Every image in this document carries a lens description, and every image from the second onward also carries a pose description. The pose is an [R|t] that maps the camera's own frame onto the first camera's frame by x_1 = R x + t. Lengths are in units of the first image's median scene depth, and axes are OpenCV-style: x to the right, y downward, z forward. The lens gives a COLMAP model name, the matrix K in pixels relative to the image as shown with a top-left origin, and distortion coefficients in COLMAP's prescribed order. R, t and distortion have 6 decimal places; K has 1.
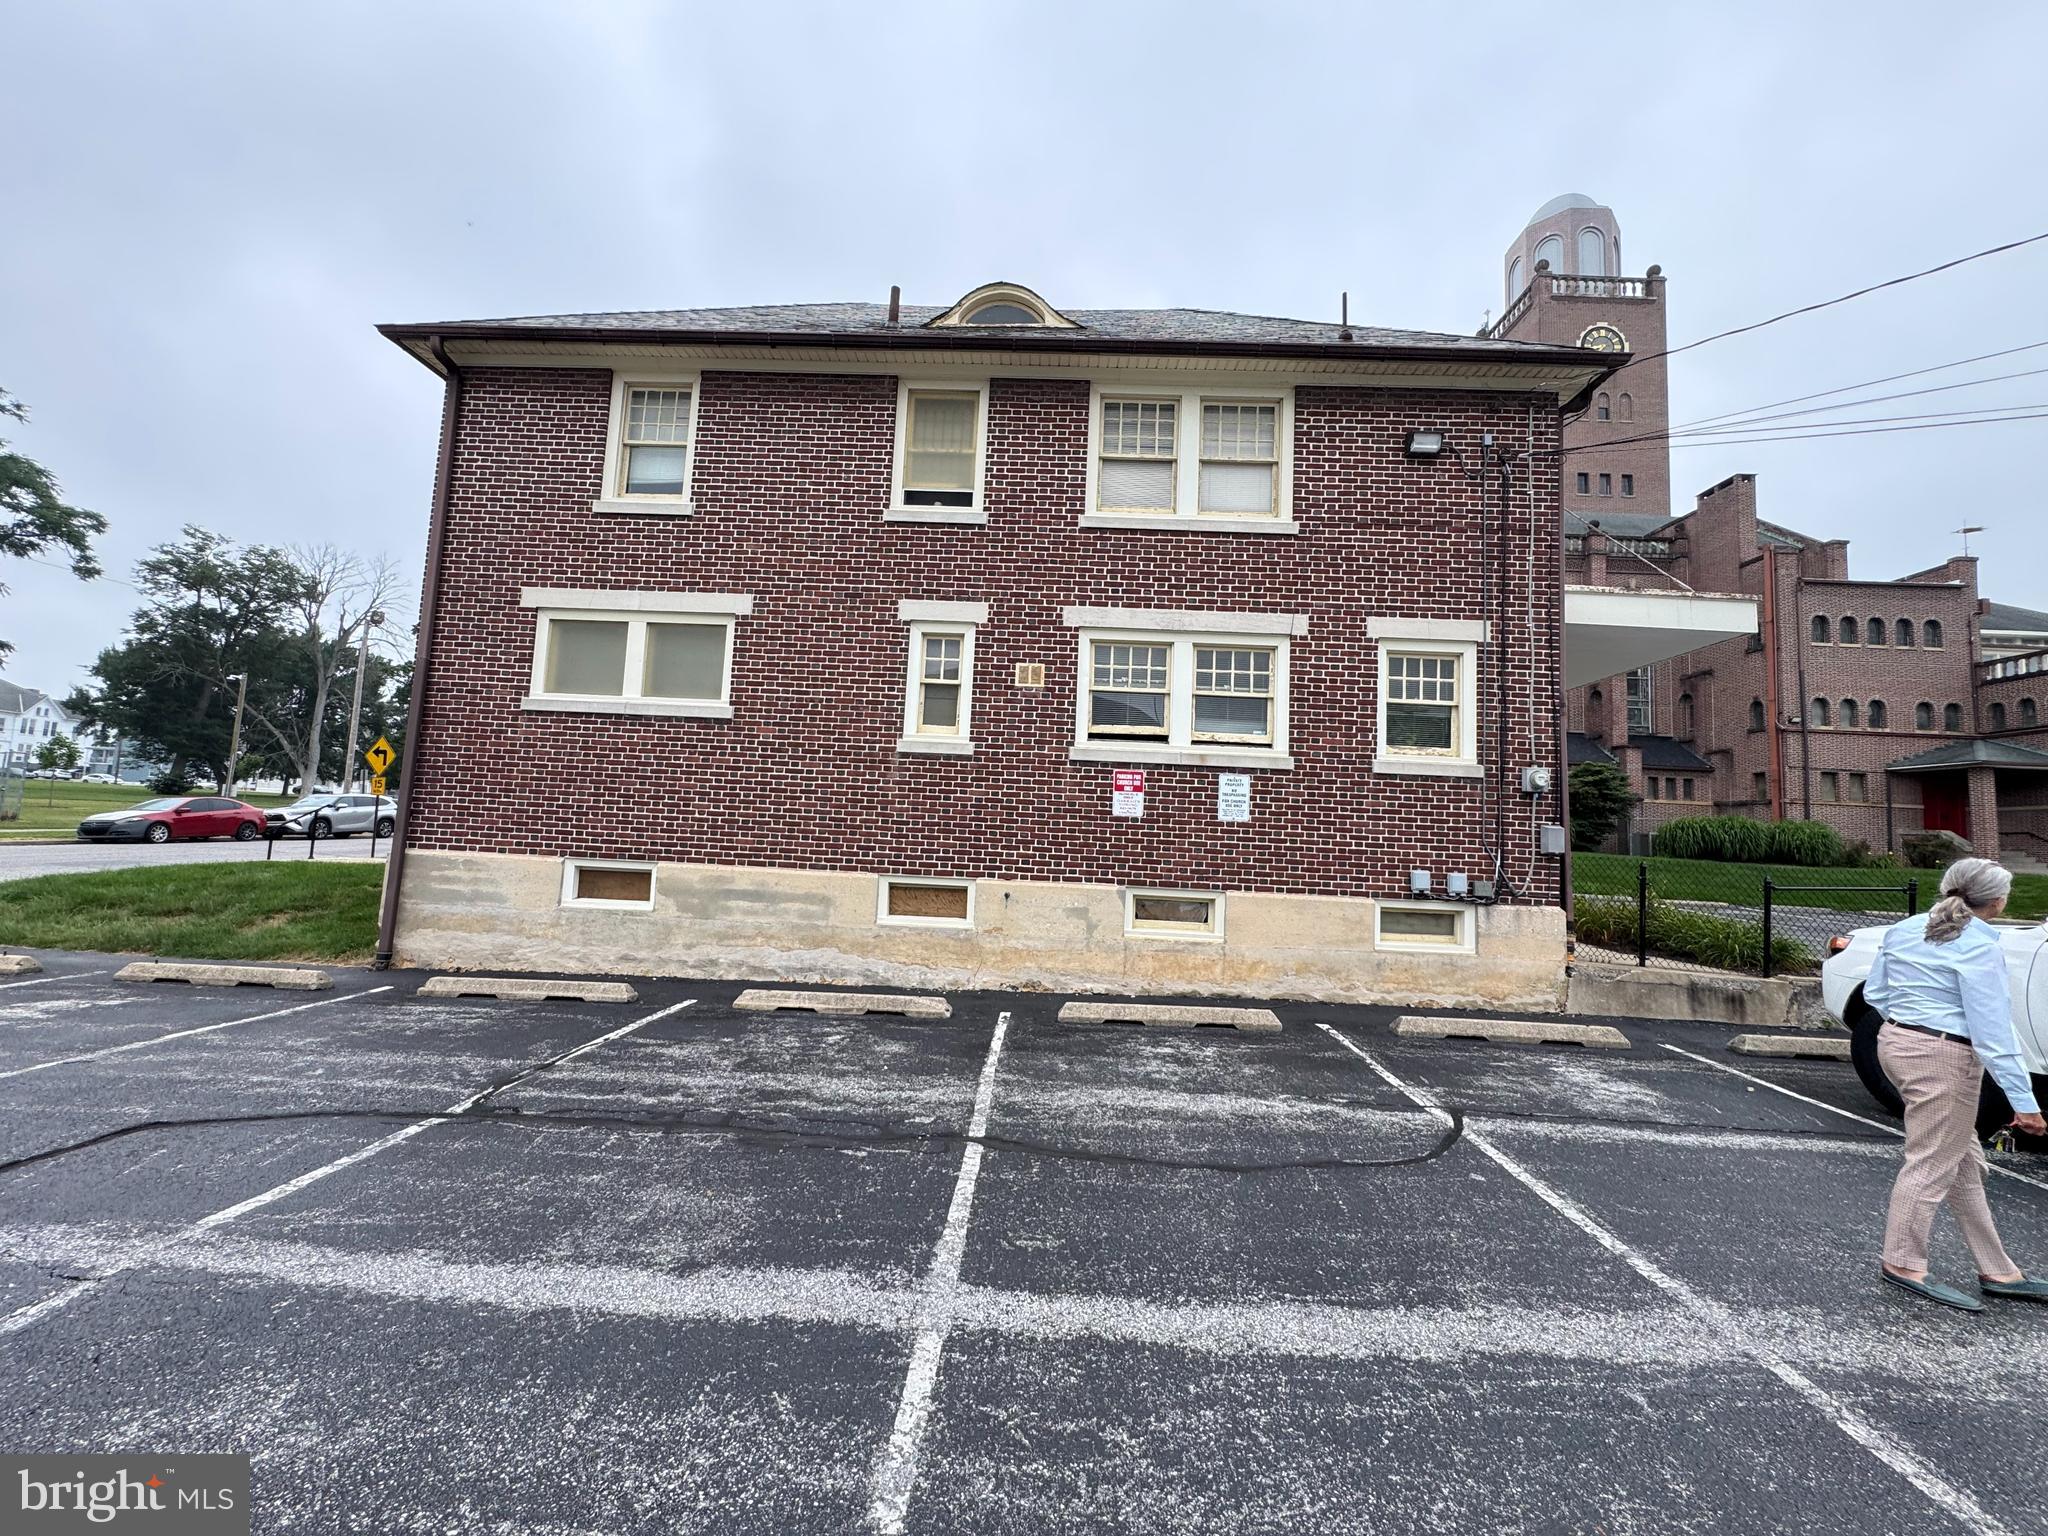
lens RADIAL K [[817.6, 0, 1024.0], [0, 817.6, 768.0], [0, 0, 1]] dist [-0.010049, 0.000246]
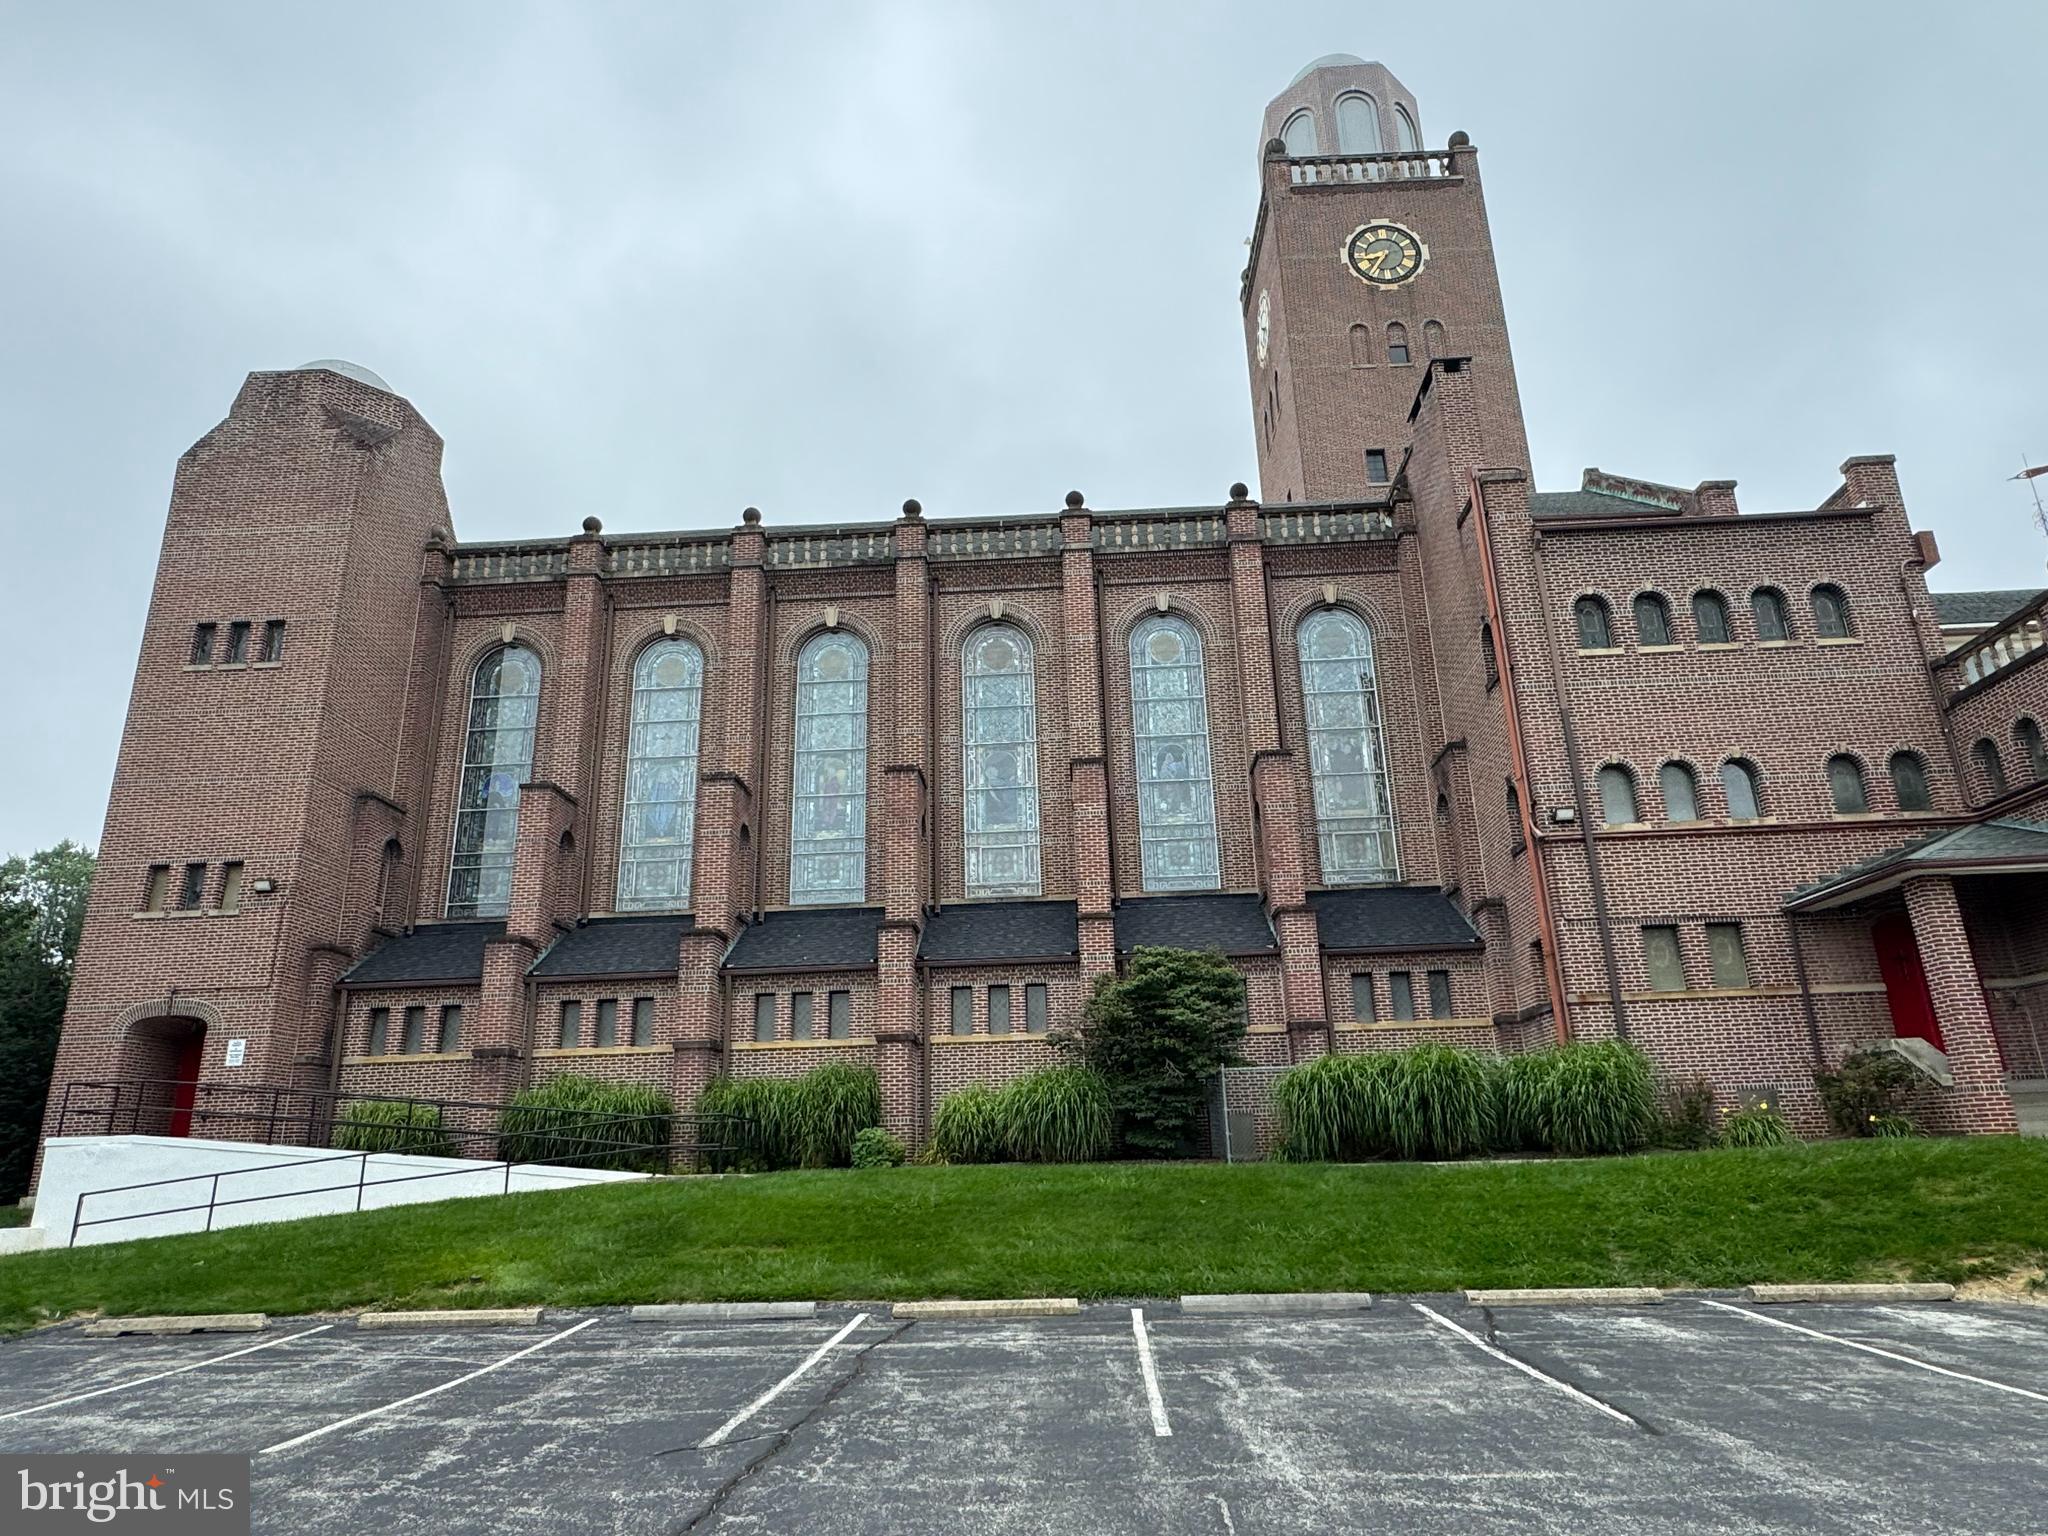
lens RADIAL K [[1242.4, 0, 1024.0], [0, 1242.4, 768.0], [0, 0, 1]] dist [-0.002642, 0.002659]
pose [[0.997137, -0.075336, 0.006524, 2.300685], [0.074775, 0.969493, -0.233434, 0.190705], [0.011261, 0.233253, 0.972351, 1.132090]]
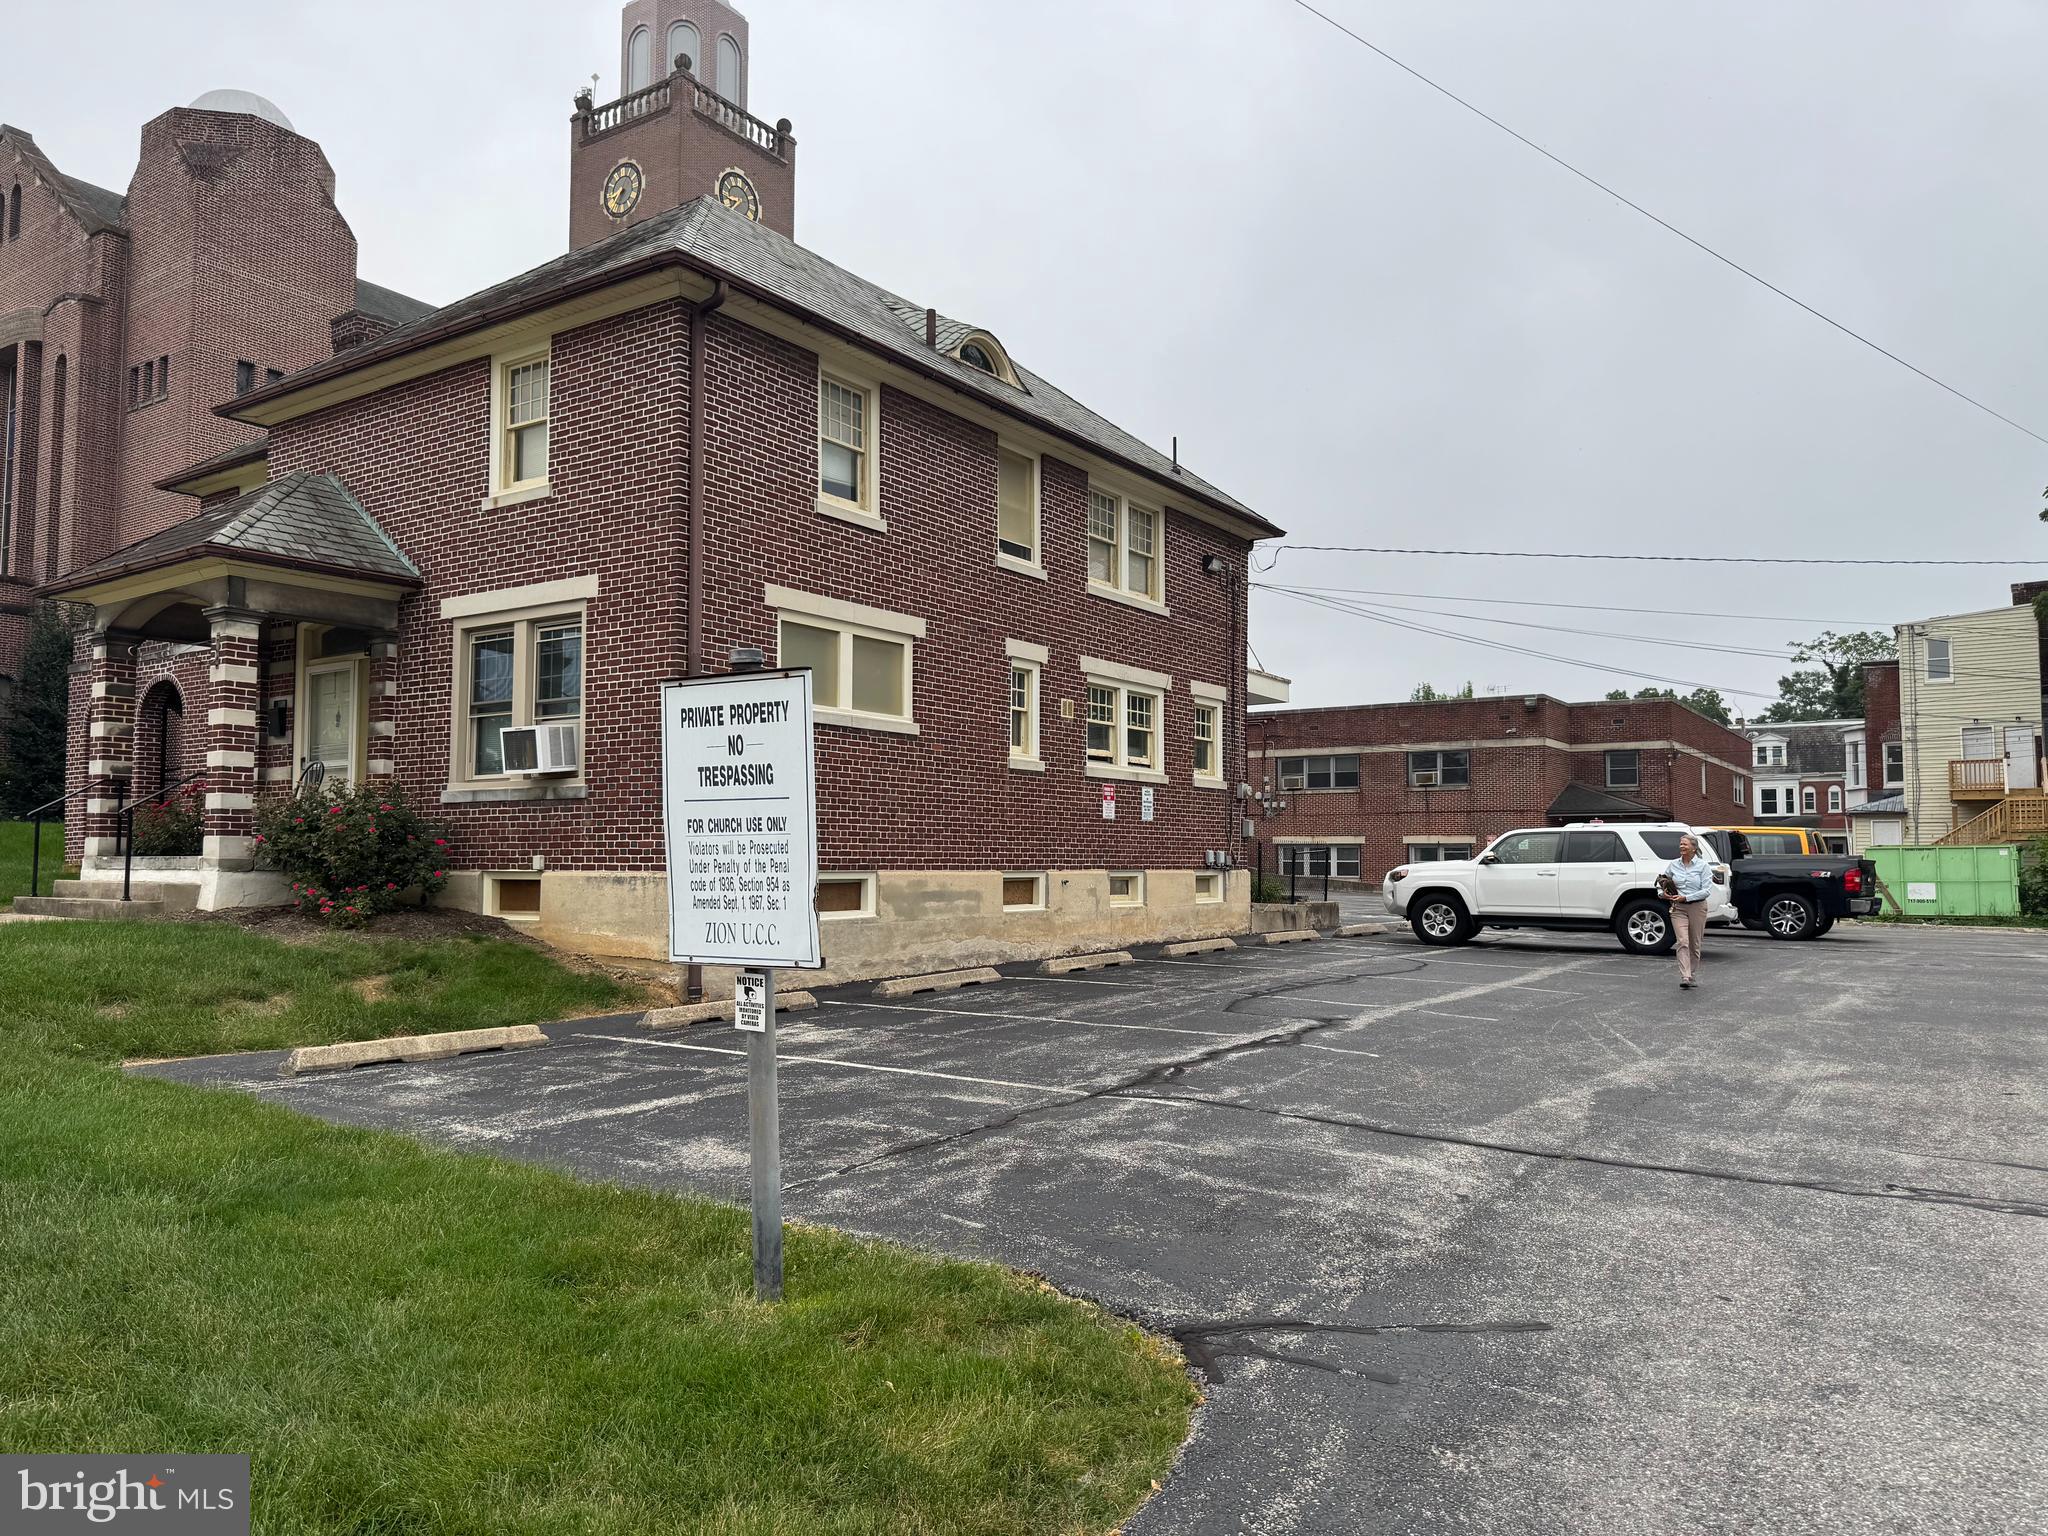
lens RADIAL K [[1421.1, 0, 993.1], [0, 1421.1, 791.9], [0, 0, 1]] dist [0.088974, -0.000275]
pose [[0.549567, -0.004354, 0.835438, -1.840411], [-0.050733, 0.997967, 0.038574, -0.062105], [-0.833908, -0.063584, 0.548229, -0.114677]]
